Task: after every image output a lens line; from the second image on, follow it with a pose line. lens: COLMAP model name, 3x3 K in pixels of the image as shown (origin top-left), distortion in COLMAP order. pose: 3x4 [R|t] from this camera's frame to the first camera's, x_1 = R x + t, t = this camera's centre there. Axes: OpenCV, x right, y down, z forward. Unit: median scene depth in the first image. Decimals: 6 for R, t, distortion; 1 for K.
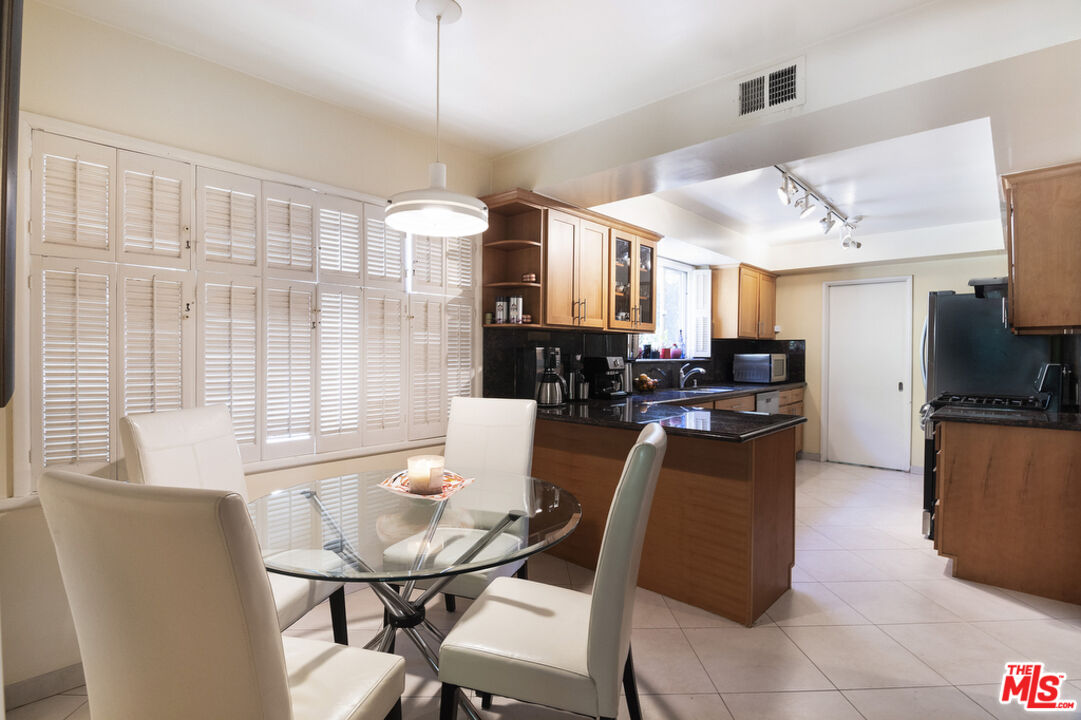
lens RADIAL K [[528.8, 0, 536.4], [0, 528.8, 358.9], [0, 0, 1]] dist [-0.004708, -0.021528]
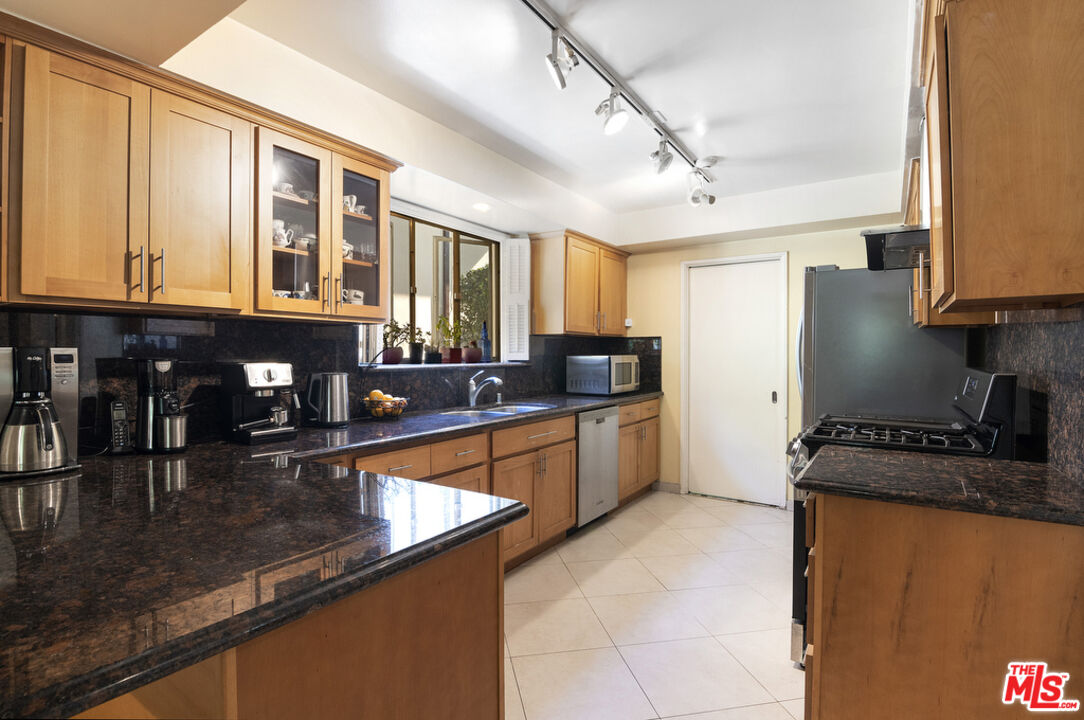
lens RADIAL K [[530.3, 0, 537.9], [0, 530.3, 358.9], [0, 0, 1]] dist [-0.004708, -0.021528]
pose [[0.987584, -0.006102, 0.156975, 0.290129], [0.006374, 0.999979, -0.001233, -0.005470], [-0.156964, 0.002219, 0.987602, 0.363164]]
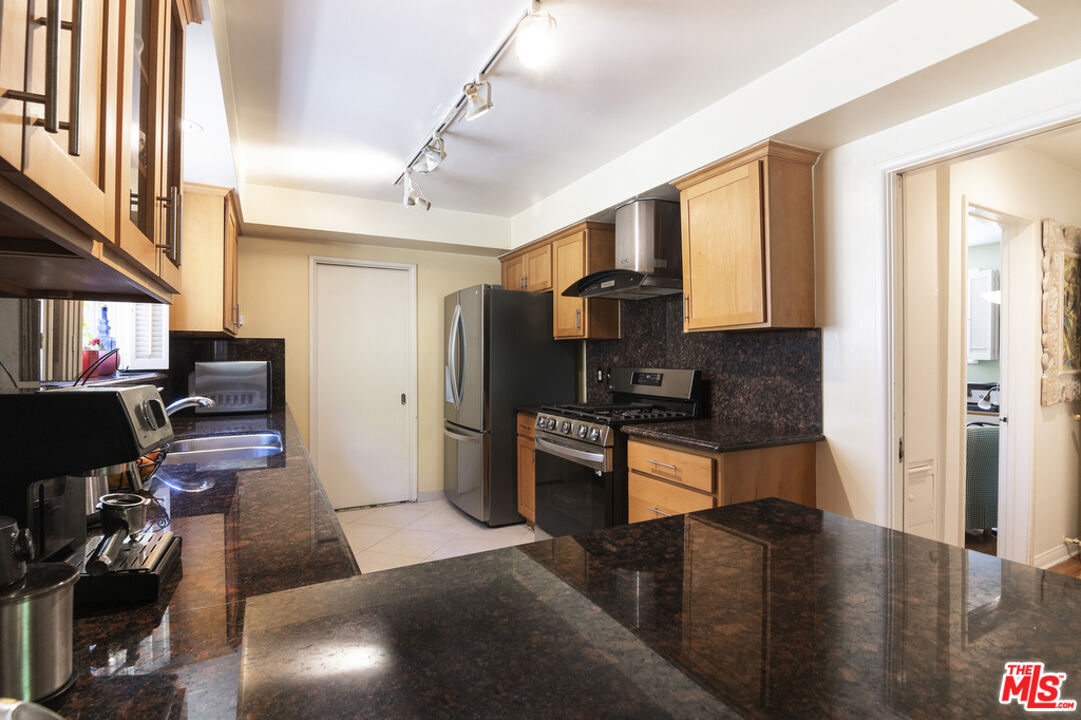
lens RADIAL K [[528.8, 0, 536.4], [0, 528.8, 358.9], [0, 0, 1]] dist [-0.004708, -0.021528]
pose [[0.342528, -0.007420, 0.939478, -0.008582], [0.013543, 0.999904, 0.002959, -0.011580], [-0.939410, 0.011710, 0.342595, 0.660914]]
